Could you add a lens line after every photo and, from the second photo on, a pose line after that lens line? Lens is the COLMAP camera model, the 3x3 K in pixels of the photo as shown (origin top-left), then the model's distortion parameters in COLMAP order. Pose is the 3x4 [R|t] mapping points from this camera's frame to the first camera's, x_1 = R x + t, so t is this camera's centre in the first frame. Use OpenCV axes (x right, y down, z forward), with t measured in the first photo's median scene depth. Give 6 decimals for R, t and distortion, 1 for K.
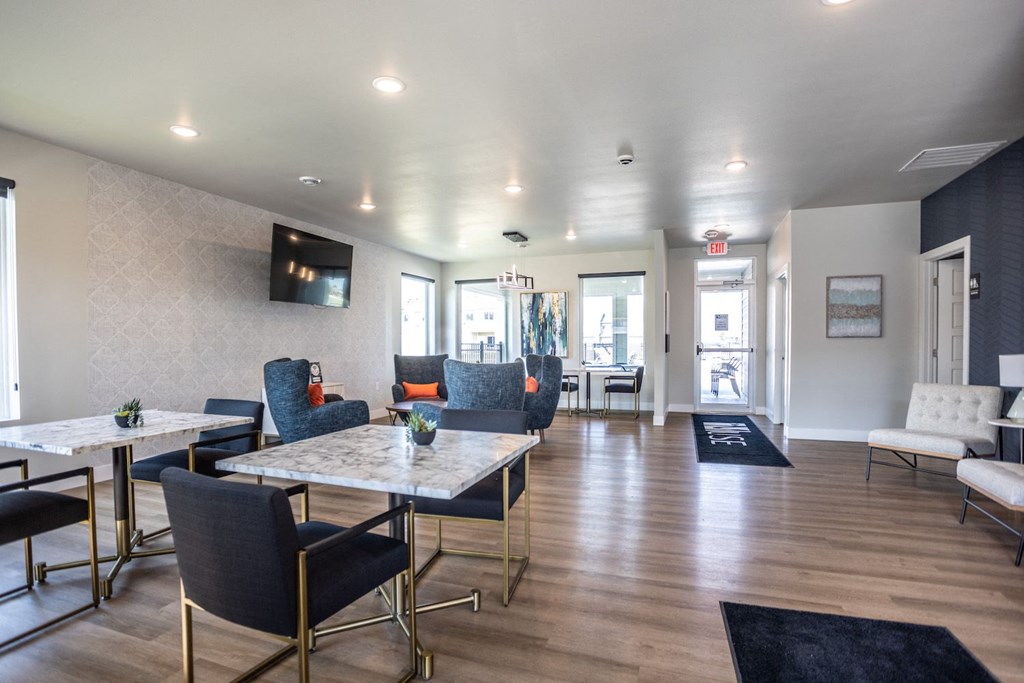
lens RADIAL K [[530.3, 0, 508.6], [0, 530.3, 345.7], [0, 0, 1]] dist [0.000055, -0.000006]
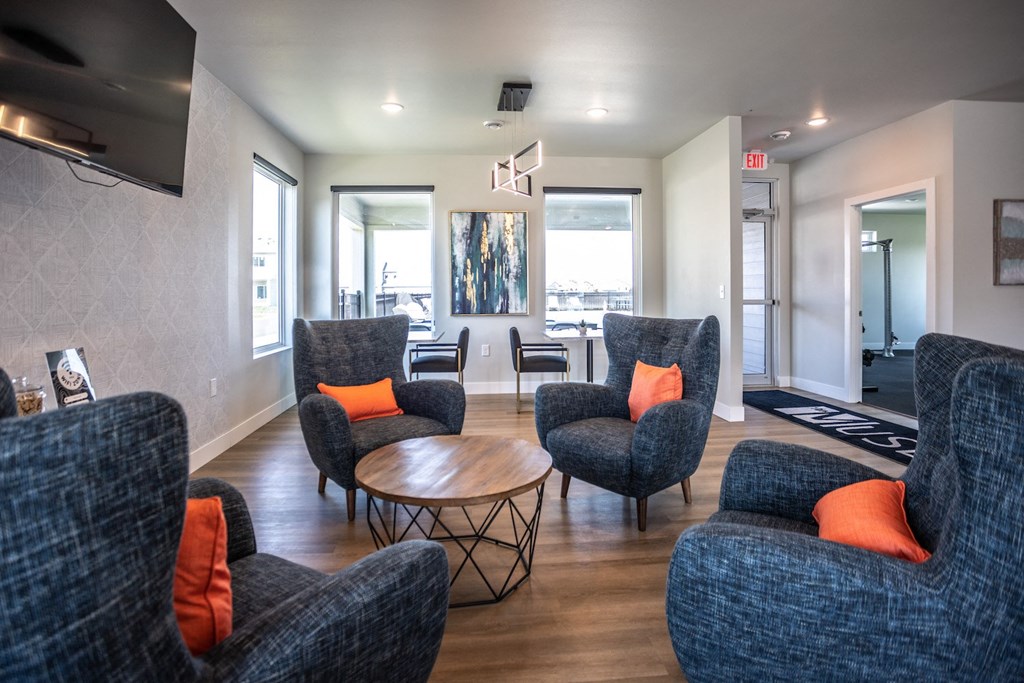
lens RADIAL K [[537.7, 0, 509.5], [0, 537.7, 294.2], [0, 0, 1]] dist [-0.068780, 0.026263]
pose [[0.909820, 0.000466, 0.415002, -0.207295], [0.000471, 0.999998, -0.002156, -0.001217], [-0.415002, 0.002157, 0.909818, 0.484728]]
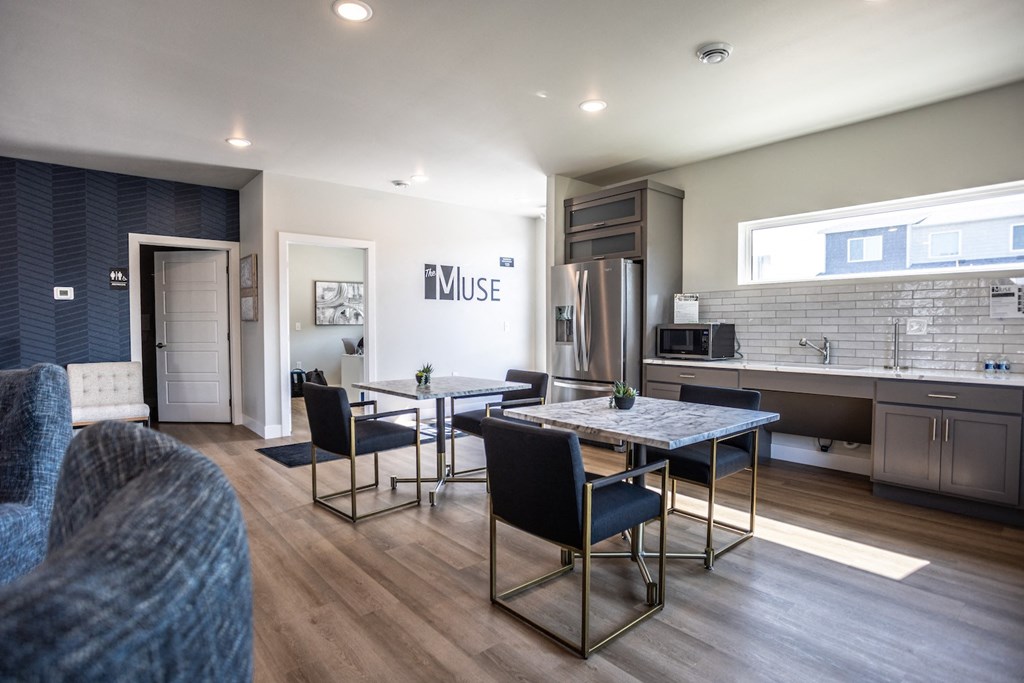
lens RADIAL K [[522.4, 0, 508.7], [0, 522.4, 342.9], [0, 0, 1]] dist [-0.084510, 0.037163]
pose [[-0.864292, -0.011746, 0.502853, -0.323045], [0.006088, 0.999410, 0.033808, -0.000788], [-0.502953, 0.032281, -0.863711, 0.624810]]
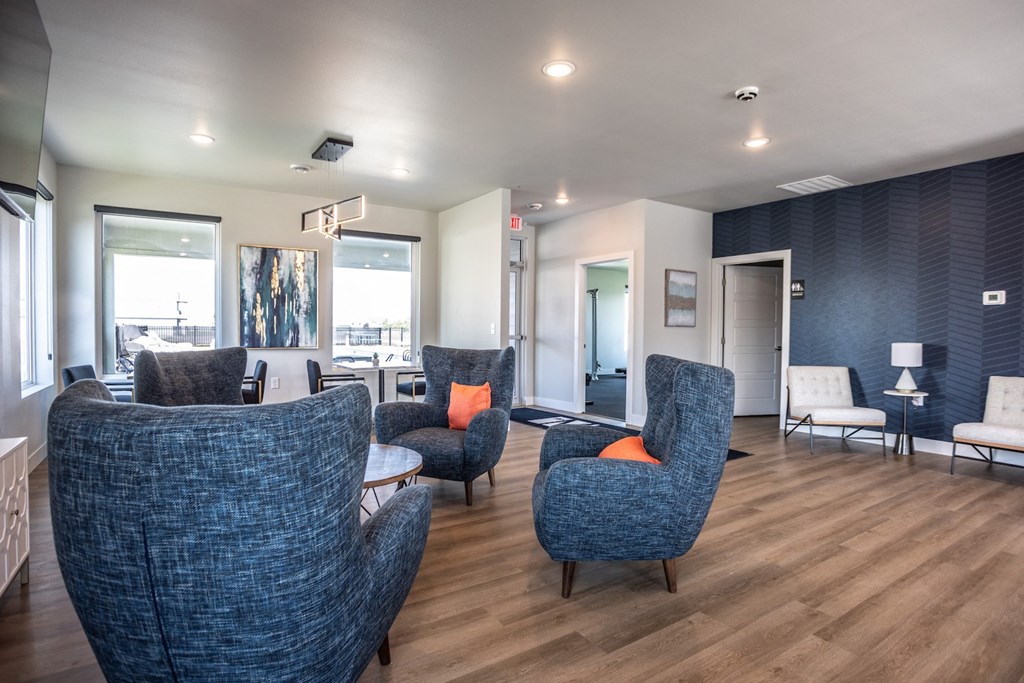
lens RADIAL K [[534.7, 0, 512.0], [0, 534.7, 341.5], [0, 0, 1]] dist [-0.097412, 0.050648]
pose [[0.603355, -0.008480, 0.797428, -0.321602], [-0.009287, 0.999801, 0.017658, -0.000665], [-0.797419, -0.018060, 0.603156, 0.457803]]
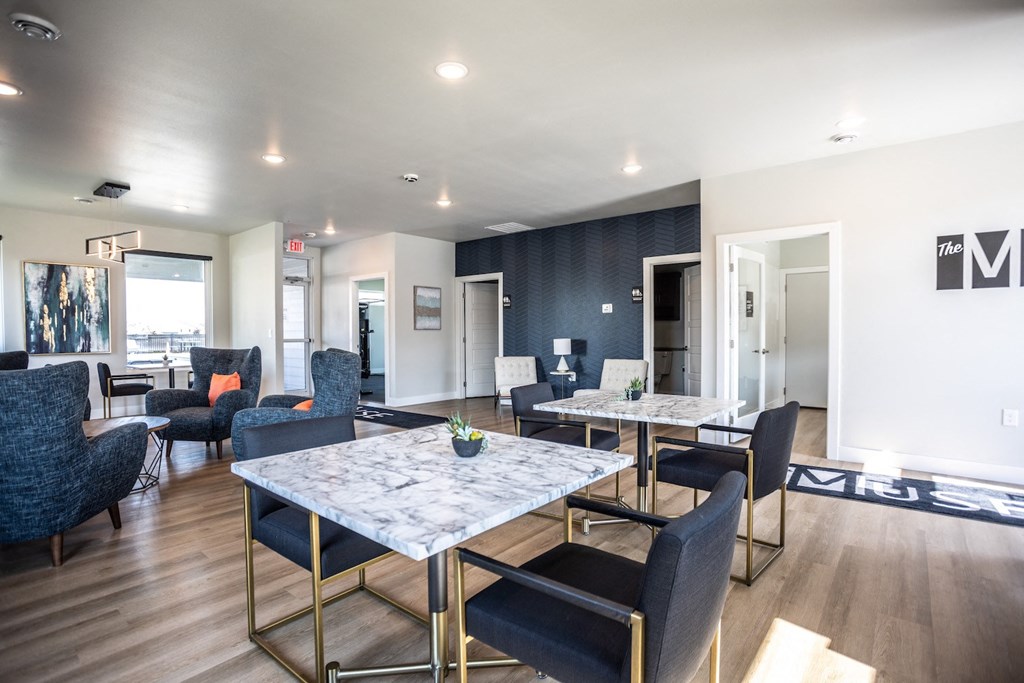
lens RADIAL K [[503.3, 0, 508.0], [0, 503.3, 343.1], [0, 0, 1]] dist [-0.071899, 0.027841]
pose [[0.345347, -0.016499, 0.938330, -0.411269], [0.006188, 0.999864, 0.015304, 0.000984], [-0.938455, 0.000521, 0.345402, 0.240772]]
